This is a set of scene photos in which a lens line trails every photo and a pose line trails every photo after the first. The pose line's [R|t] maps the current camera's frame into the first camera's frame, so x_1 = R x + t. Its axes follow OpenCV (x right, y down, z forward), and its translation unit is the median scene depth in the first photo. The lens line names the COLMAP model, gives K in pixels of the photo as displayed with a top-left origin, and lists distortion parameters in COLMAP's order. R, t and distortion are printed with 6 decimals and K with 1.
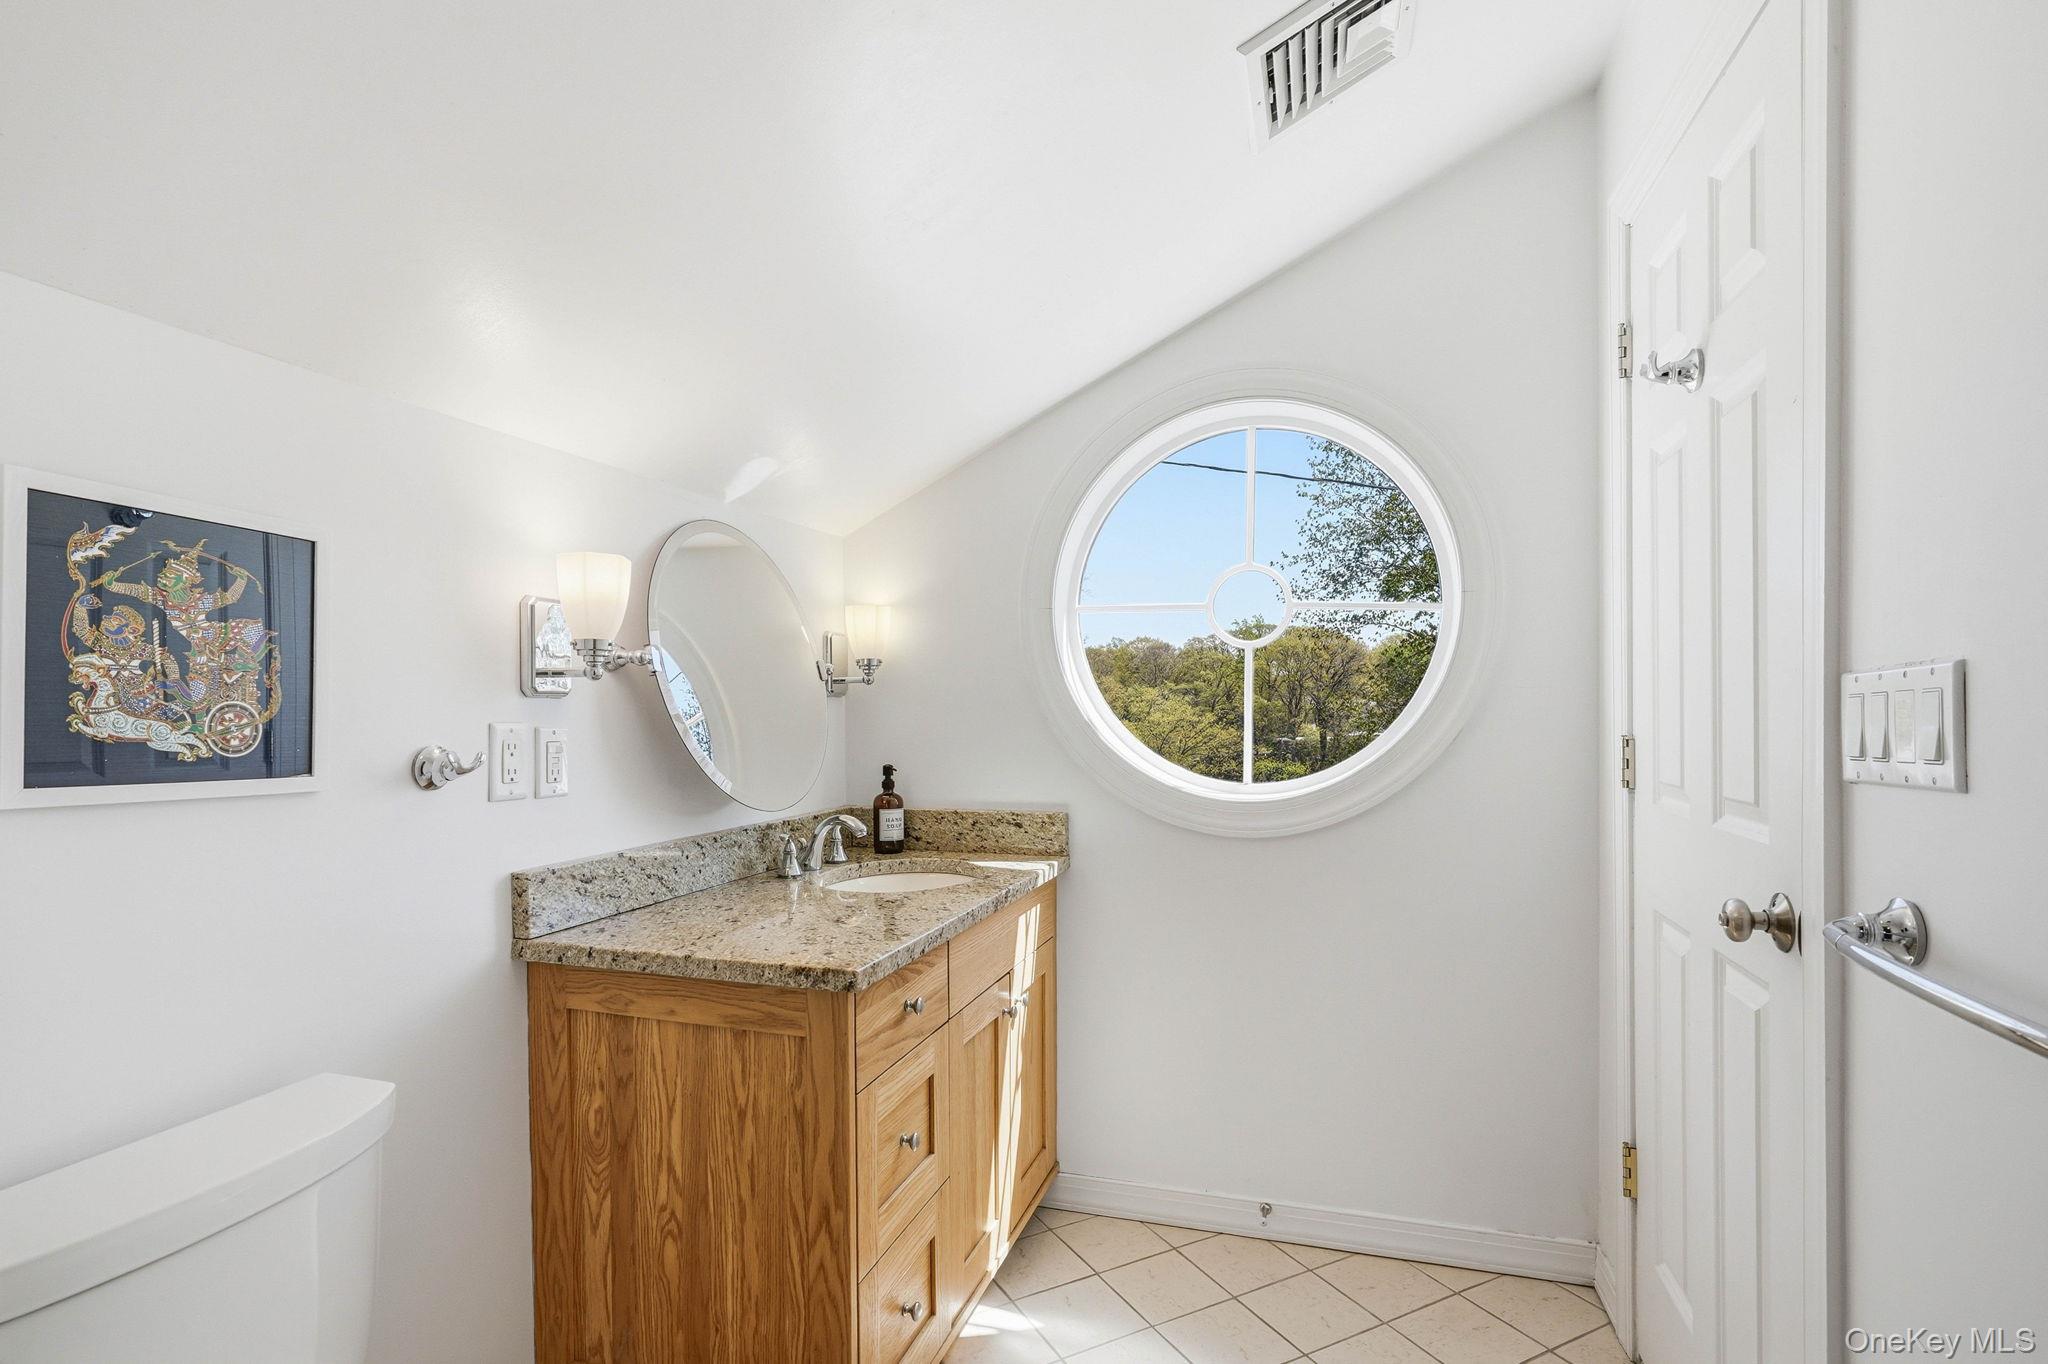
lens RADIAL K [[994.6, 0, 1019.3], [0, 994.6, 693.4], [0, 0, 1]] dist [-0.001637, -0.000188]
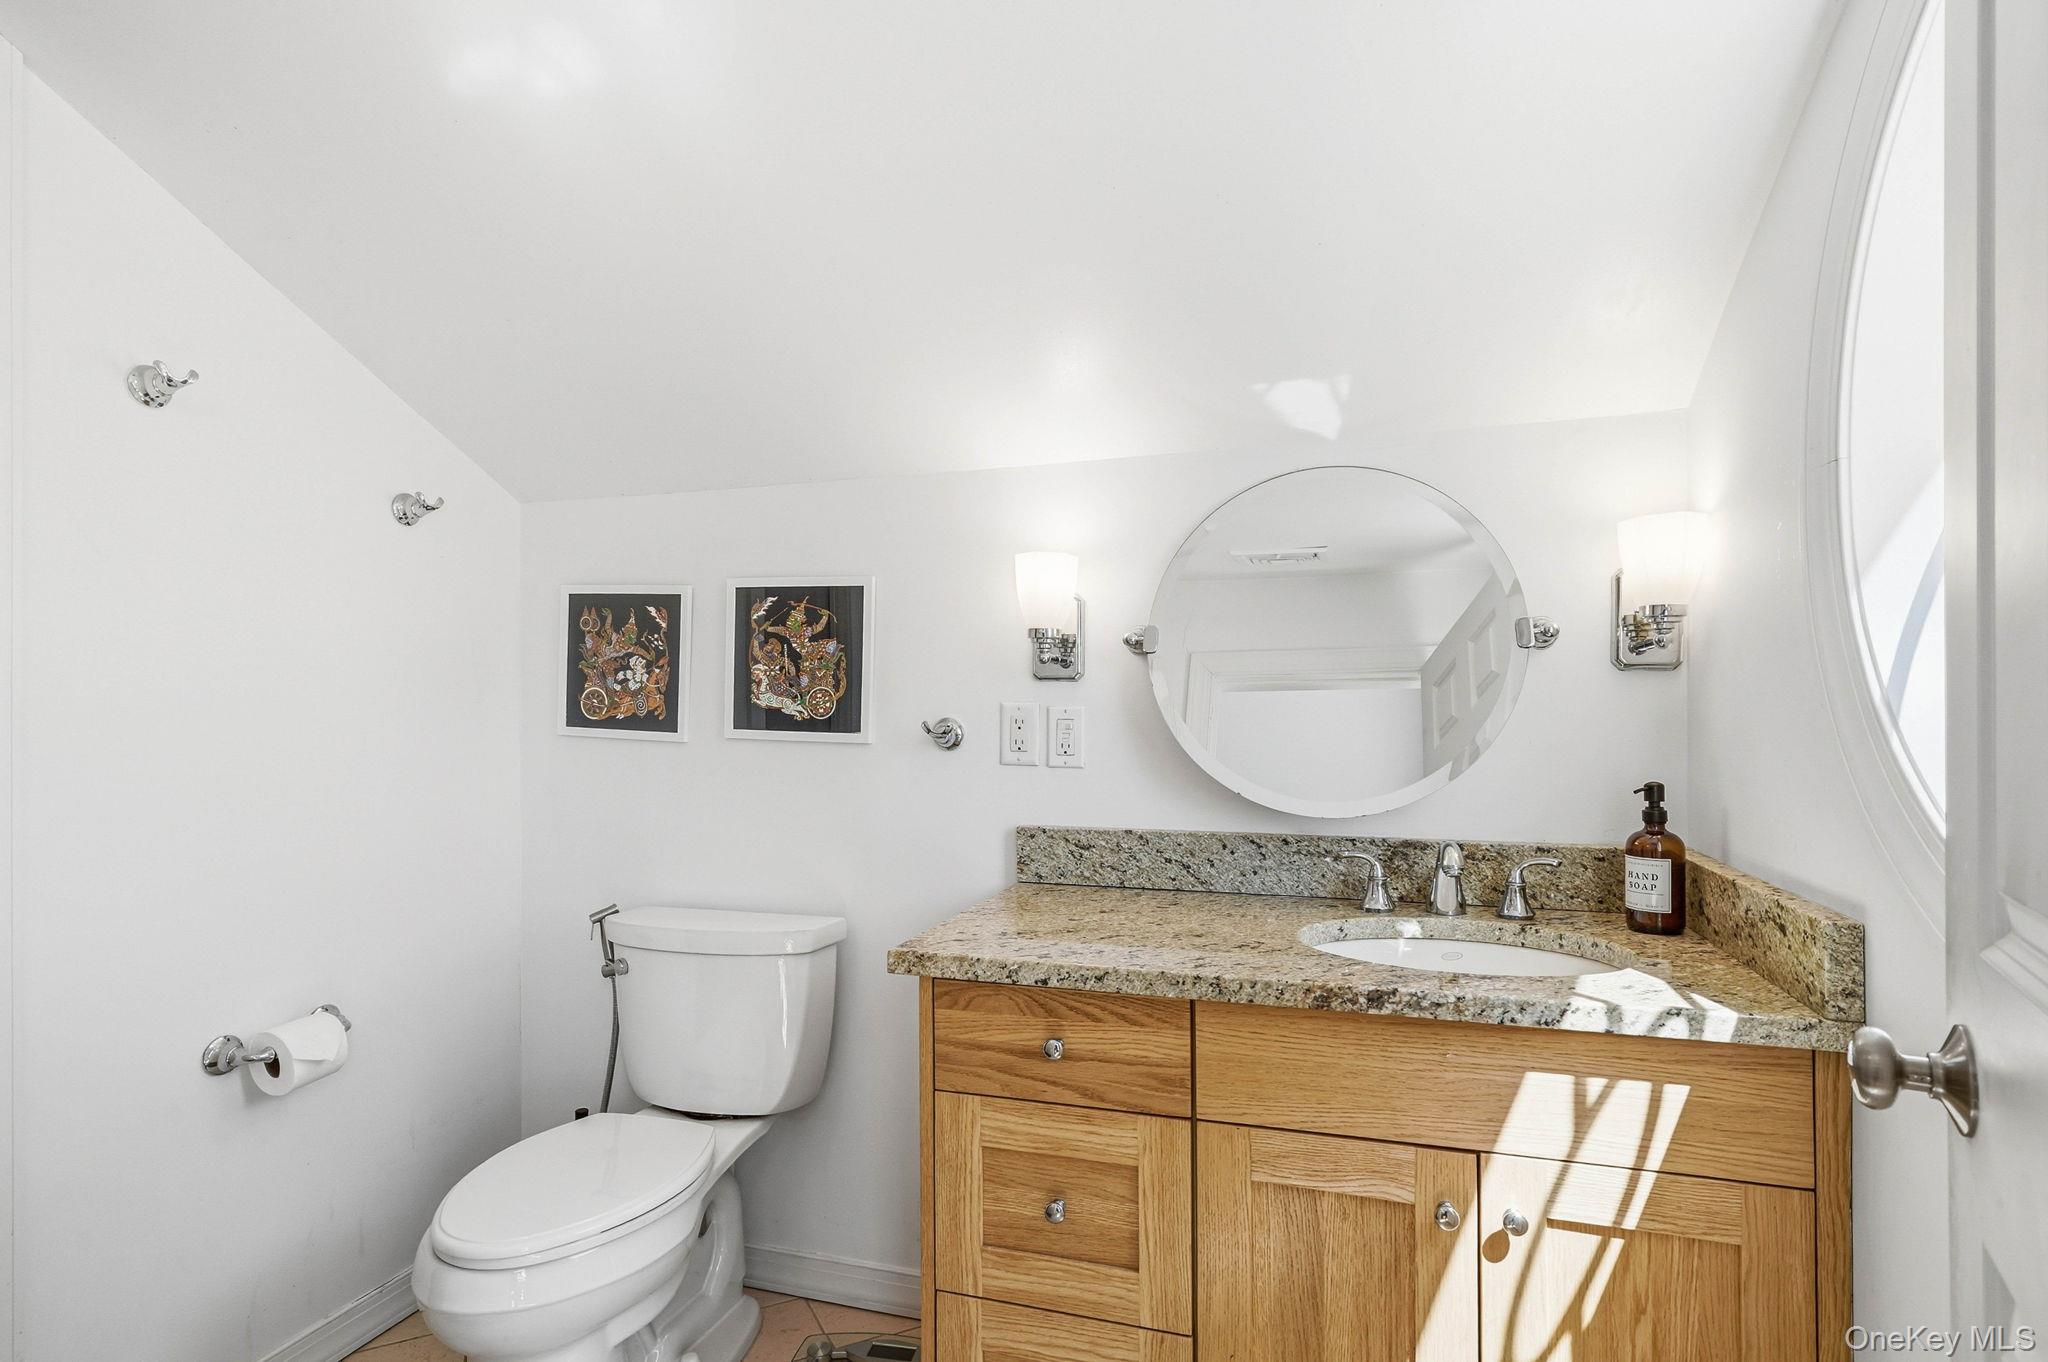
lens RADIAL K [[994.6, 0, 1018.7], [0, 994.6, 695.2], [0, 0, 1]] dist [-0.001637, -0.000188]
pose [[0.028609, -0.011389, -0.999526, 0.978342], [0.012697, 0.999859, -0.011030, 0.046518], [0.999510, -0.012376, 0.028749, 1.322152]]
